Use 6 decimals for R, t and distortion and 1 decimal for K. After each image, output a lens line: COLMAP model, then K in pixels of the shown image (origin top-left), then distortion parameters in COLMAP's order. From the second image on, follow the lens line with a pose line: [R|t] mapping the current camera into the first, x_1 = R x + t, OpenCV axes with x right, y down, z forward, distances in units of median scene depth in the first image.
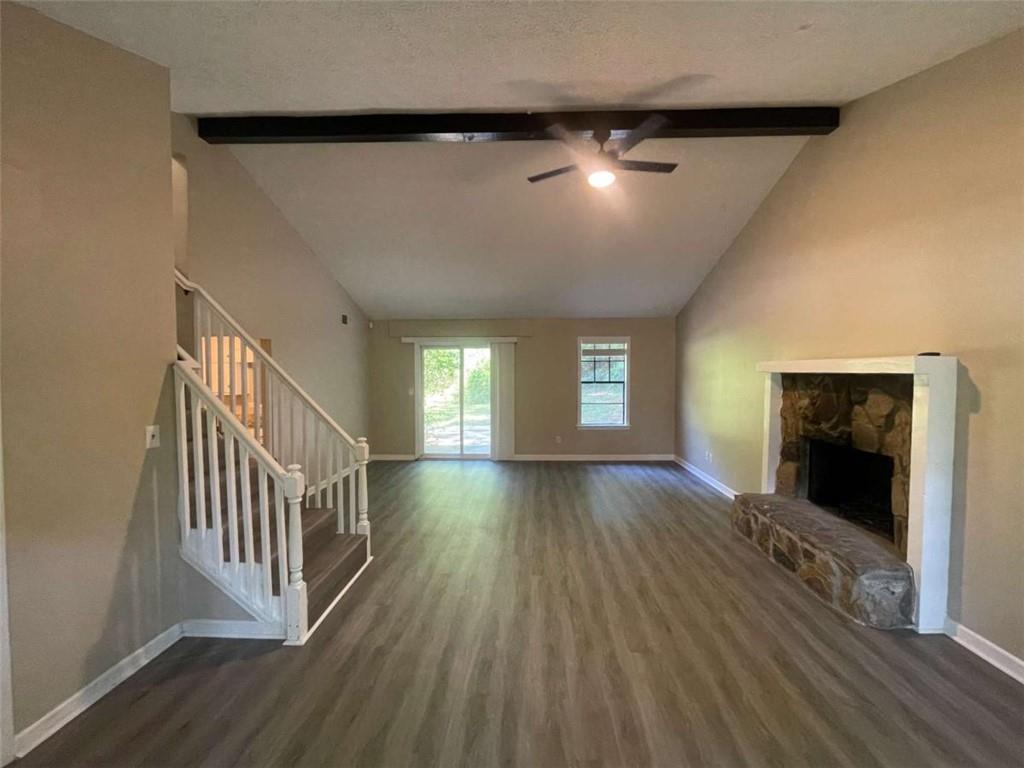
lens RADIAL K [[416.0, 0, 513.5], [0, 416.0, 383.4], [0, 0, 1]] dist [-0.000407, -0.000177]
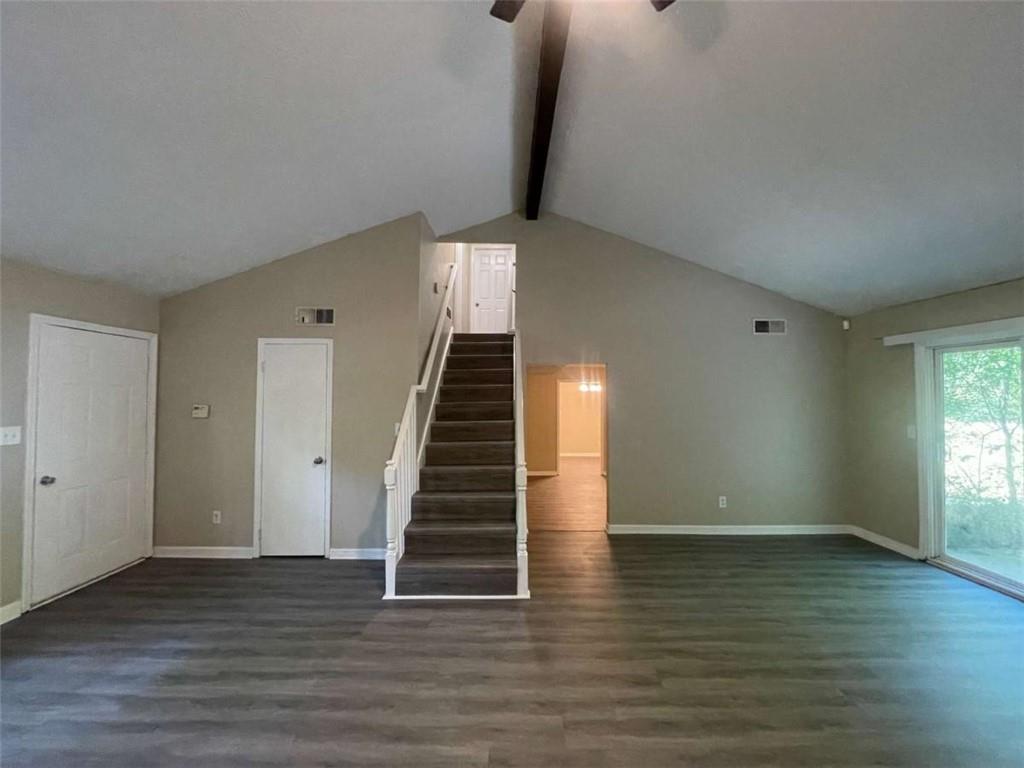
lens RADIAL K [[412.5, 0, 513.9], [0, 412.5, 384.2], [0, 0, 1]] dist [-0.000830, -0.000122]
pose [[0.045274, -0.026866, -0.998613, 0.588676], [-0.036085, 0.998942, -0.028511, -0.018116], [0.998323, 0.037326, 0.044256, 0.938519]]
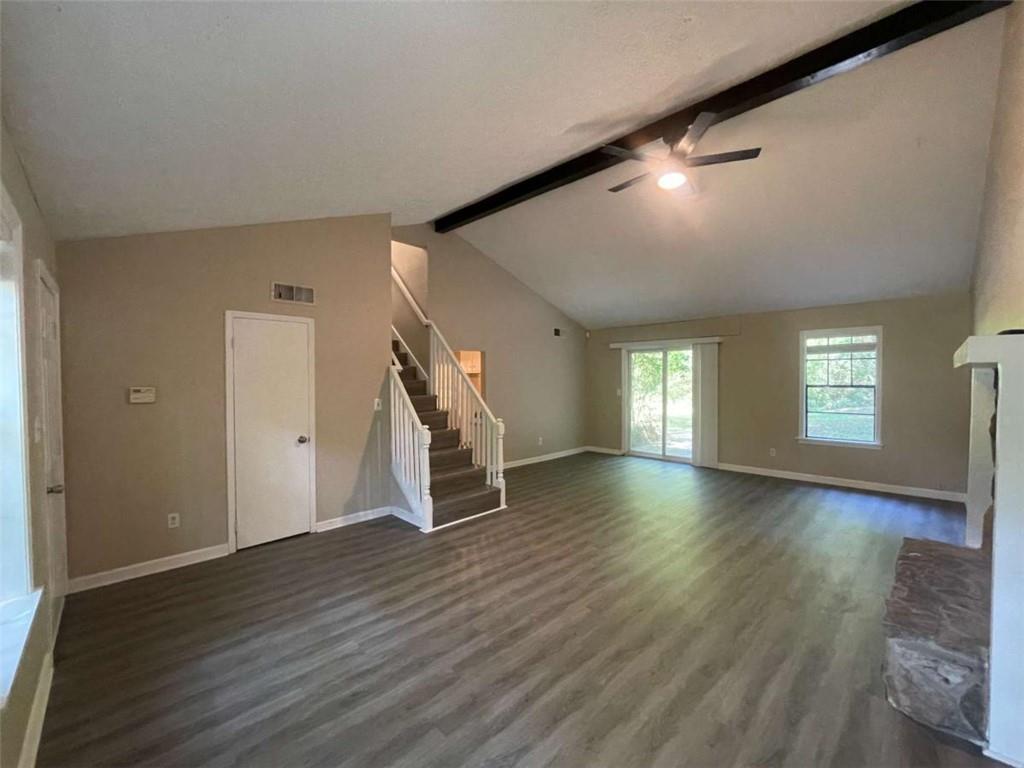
lens RADIAL K [[417.3, 0, 511.7], [0, 417.3, 383.3], [0, 0, 1]] dist [-0.000780, -0.000471]
pose [[0.731955, 0.009087, -0.681292, 0.630920], [-0.019995, 0.999767, -0.008147, 0.022028], [0.681059, 0.019586, 0.731966, -0.007506]]
